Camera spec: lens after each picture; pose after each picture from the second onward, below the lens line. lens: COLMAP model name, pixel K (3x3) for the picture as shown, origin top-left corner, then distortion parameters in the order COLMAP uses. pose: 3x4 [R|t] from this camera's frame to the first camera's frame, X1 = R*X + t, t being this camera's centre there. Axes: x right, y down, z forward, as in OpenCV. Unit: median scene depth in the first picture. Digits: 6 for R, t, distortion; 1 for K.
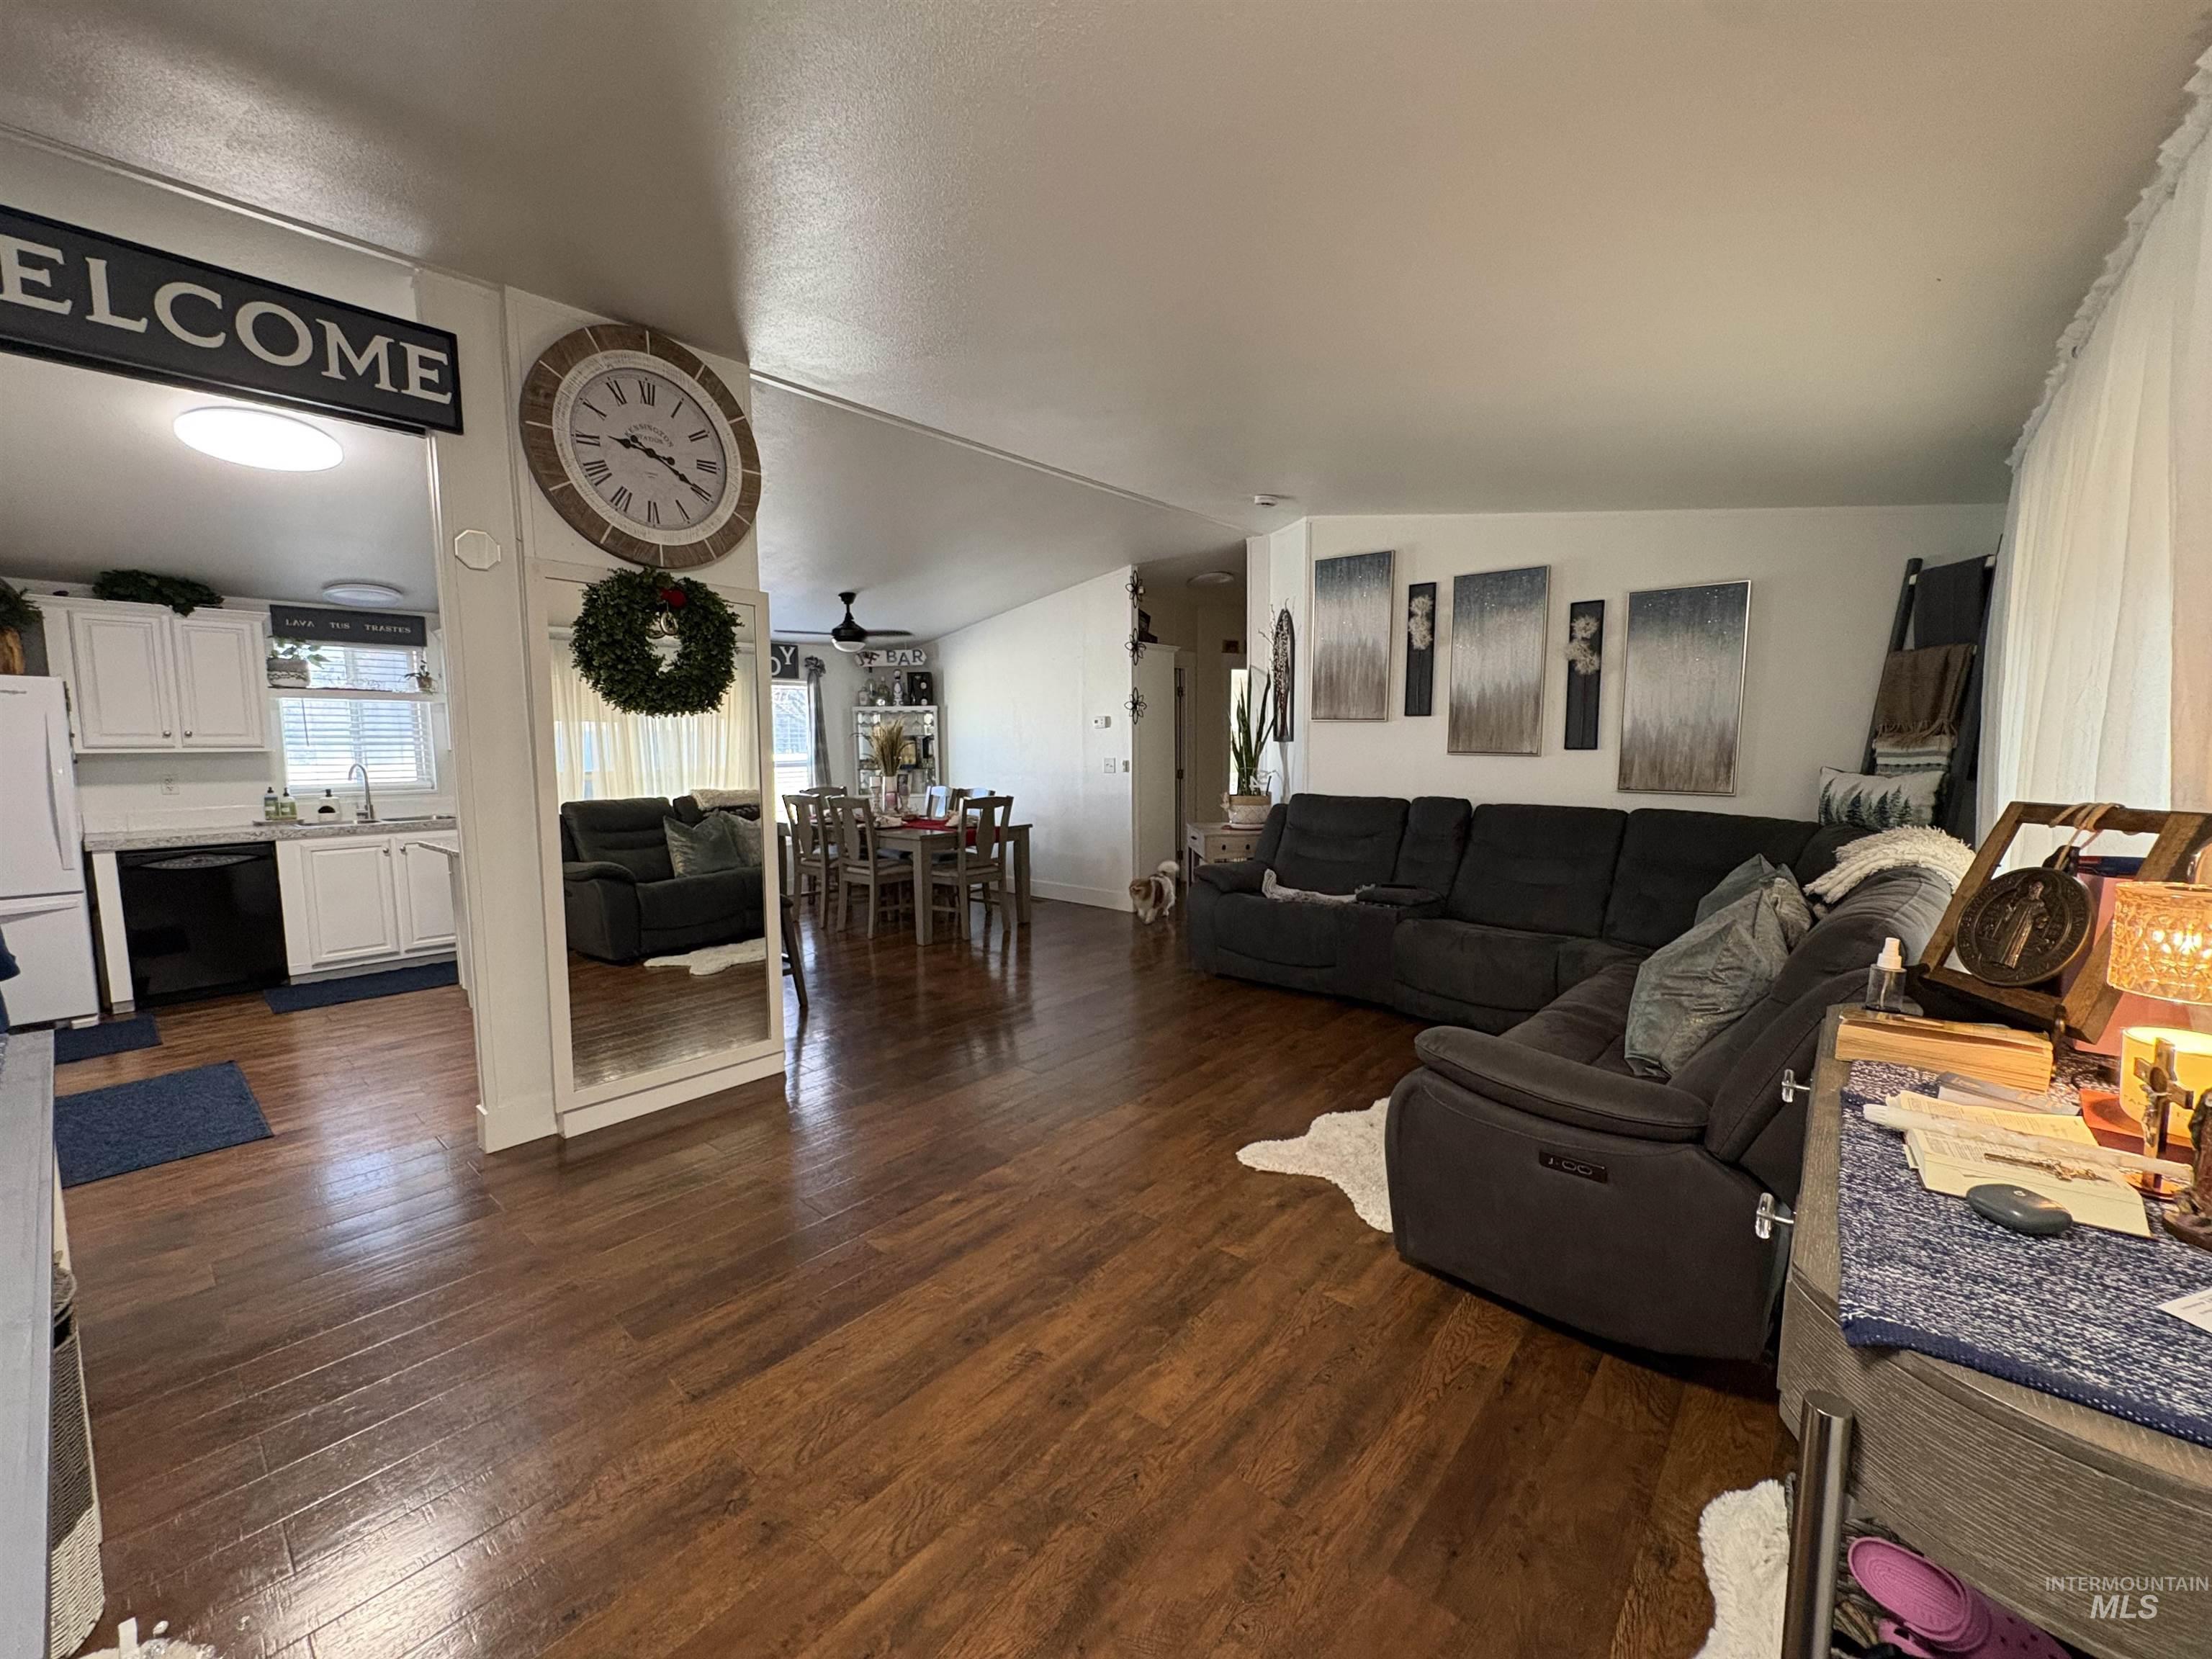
lens RADIAL K [[876.8, 0, 1103.4], [0, 876.8, 829.2], [0, 0, 1]] dist [0.000150, -0.000216]
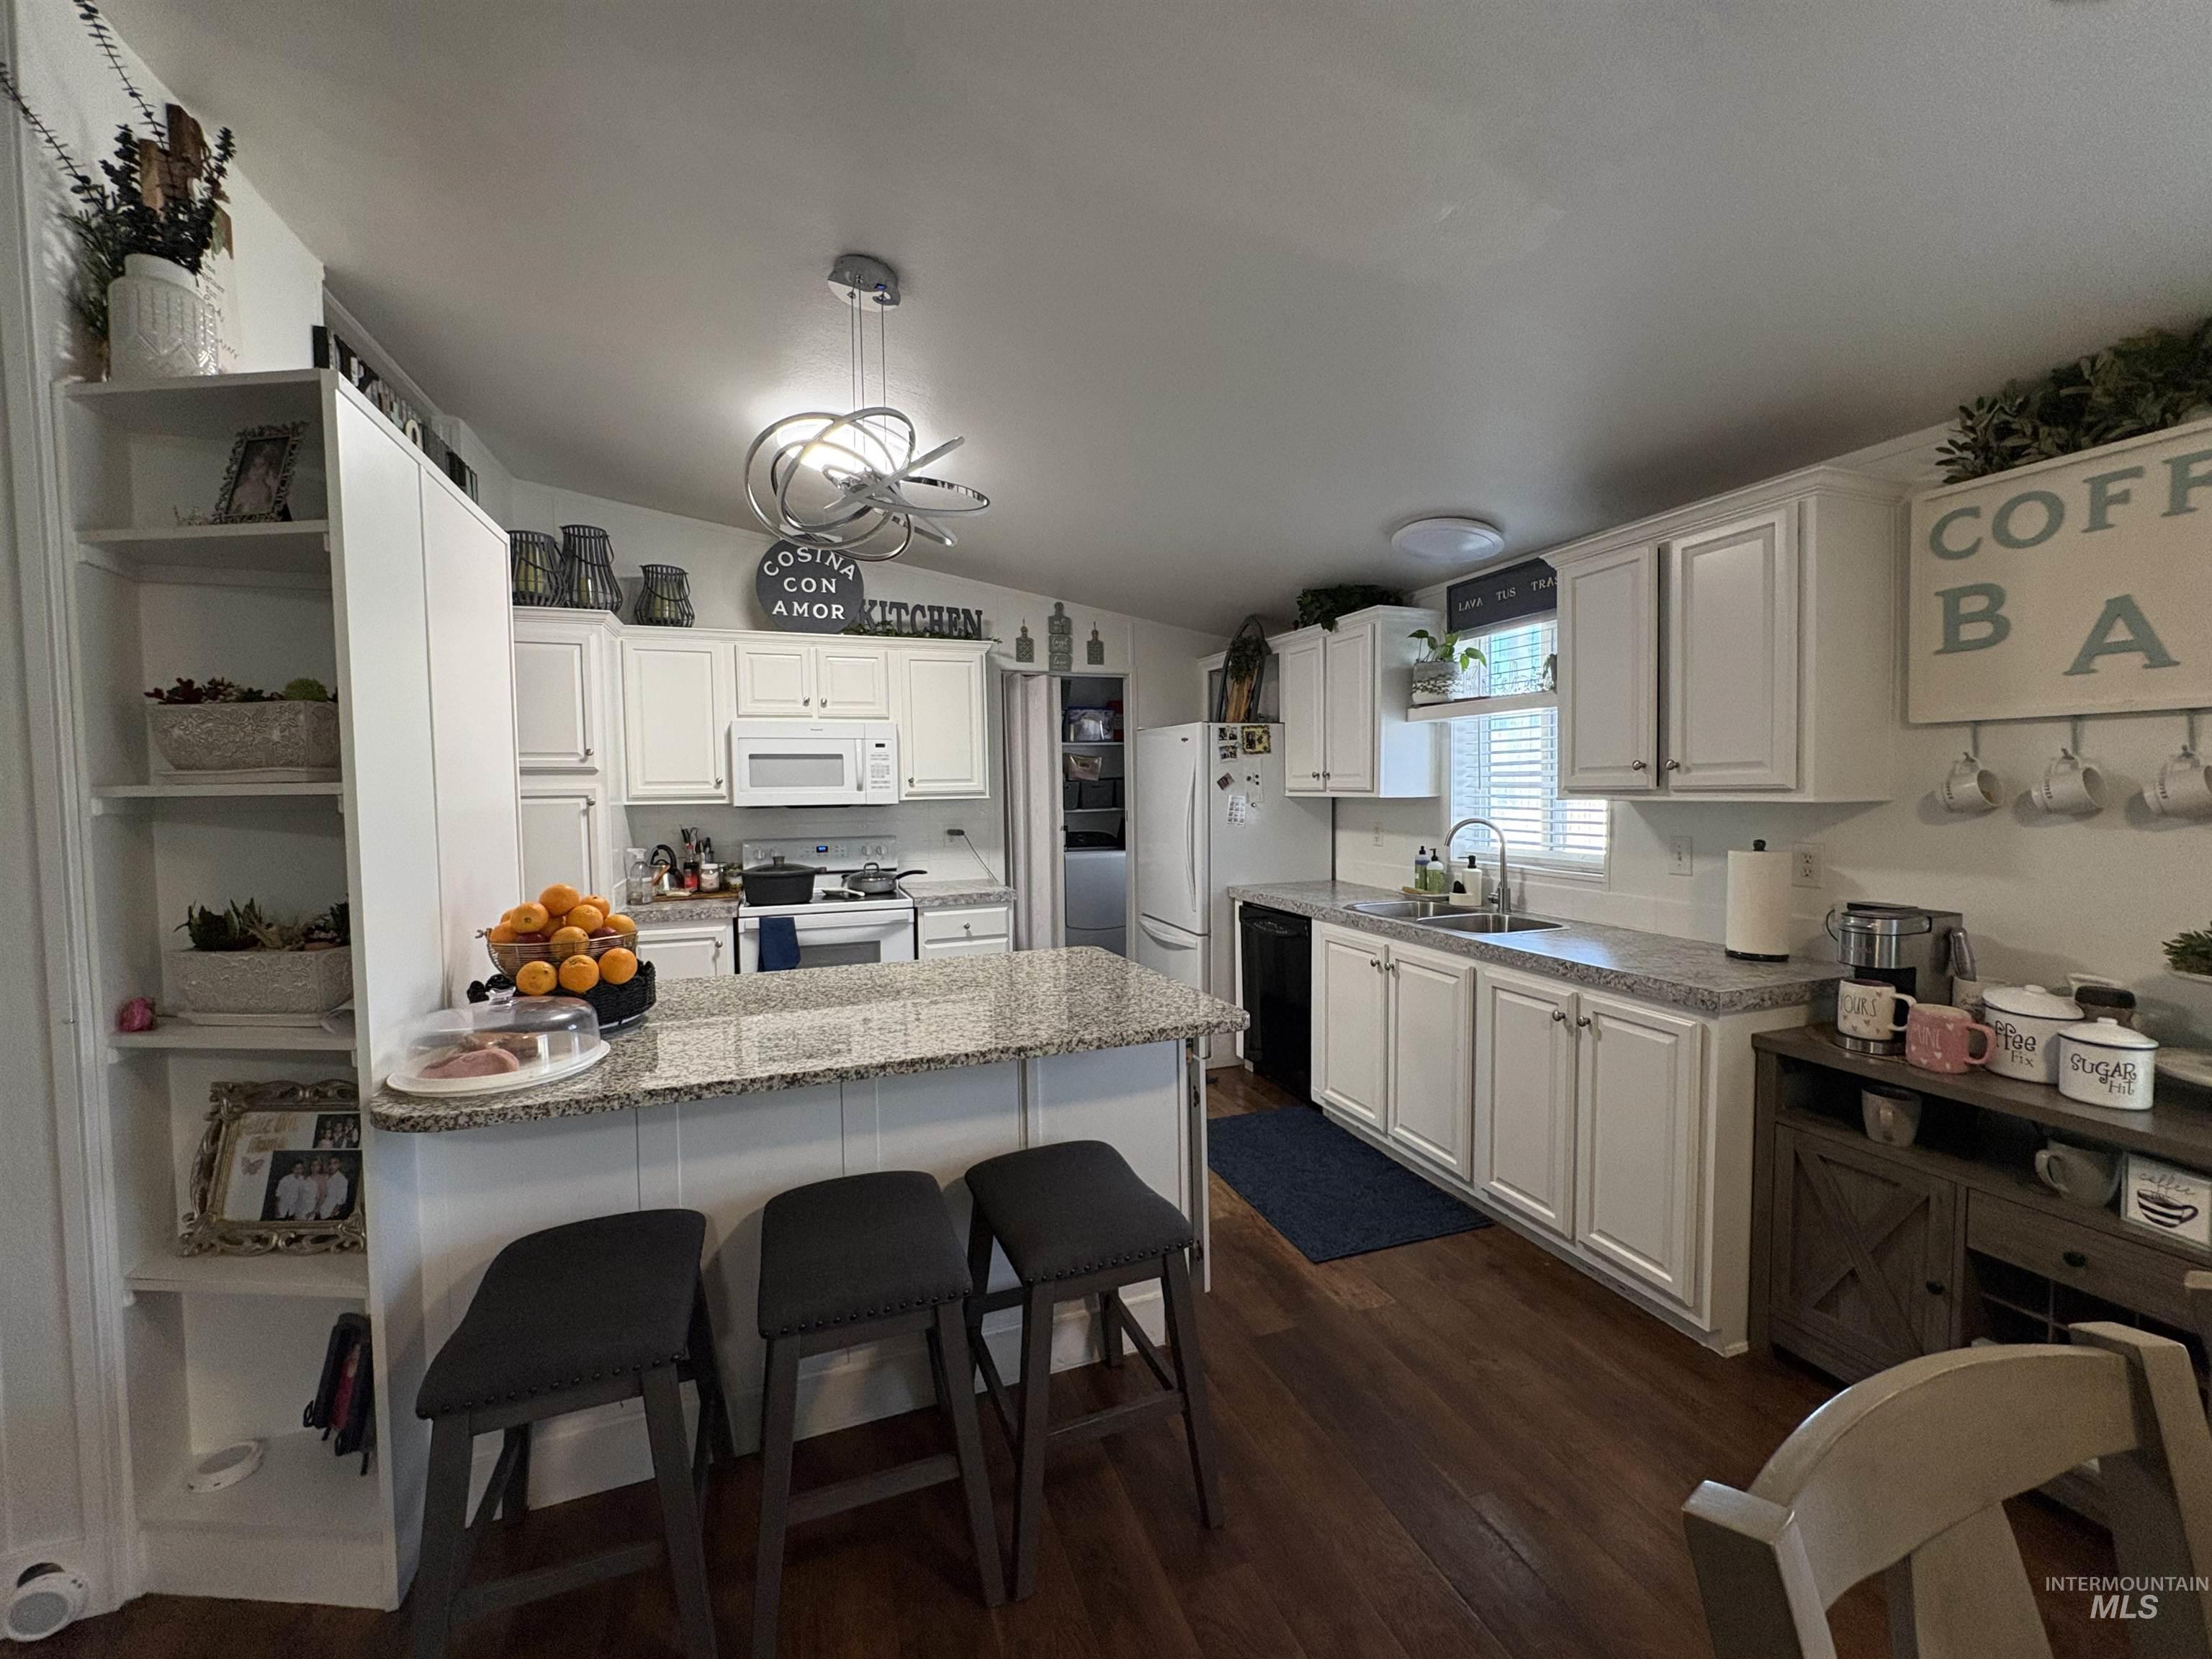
lens RADIAL K [[876.8, 0, 1108.6], [0, 876.8, 829.5], [0, 0, 1]] dist [0.000150, -0.000216]
pose [[-0.481028, 0.055702, -0.874934, -0.167478], [-0.072773, 0.991999, 0.103164, -0.097568], [0.873679, 0.113296, -0.473126, 0.930081]]
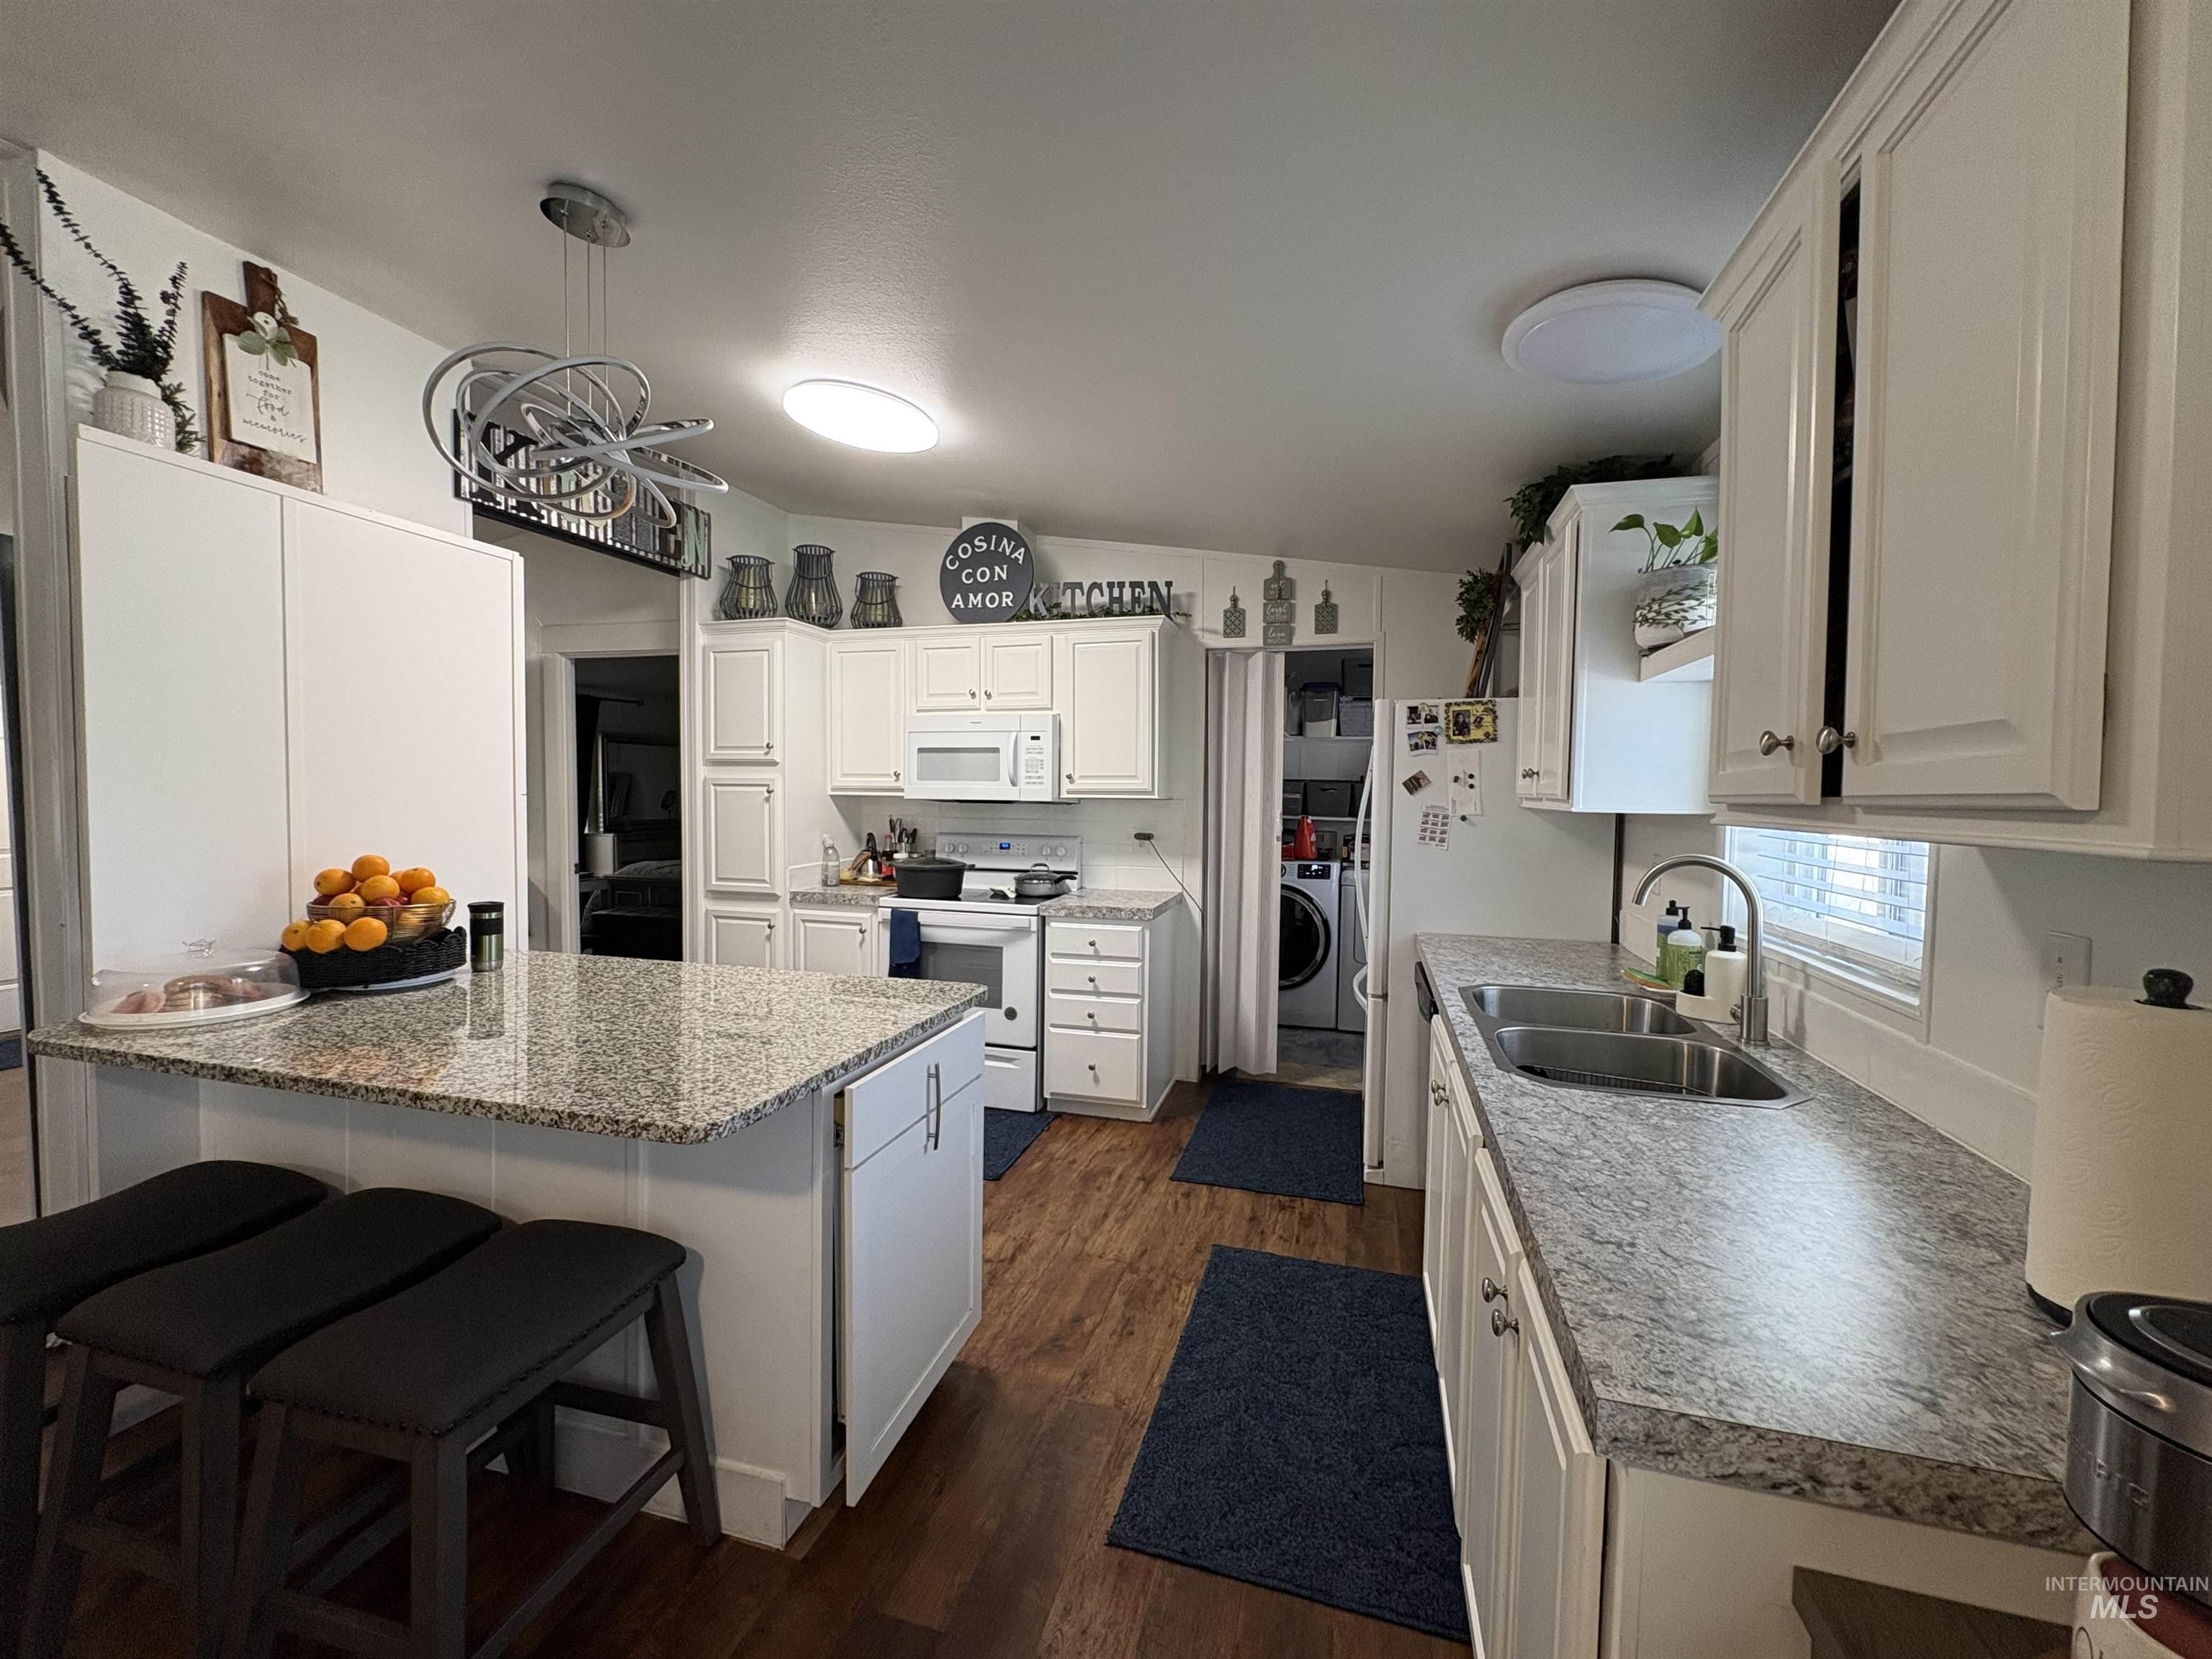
lens RADIAL K [[876.8, 0, 1112.3], [0, 876.8, 829.4], [0, 0, 1]] dist [0.000150, -0.000216]
pose [[-0.906319, 0.014587, -0.422343, -0.456388], [-0.048173, 0.989323, 0.137545, -0.103537], [0.419840, 0.145006, -0.895940, 1.043629]]
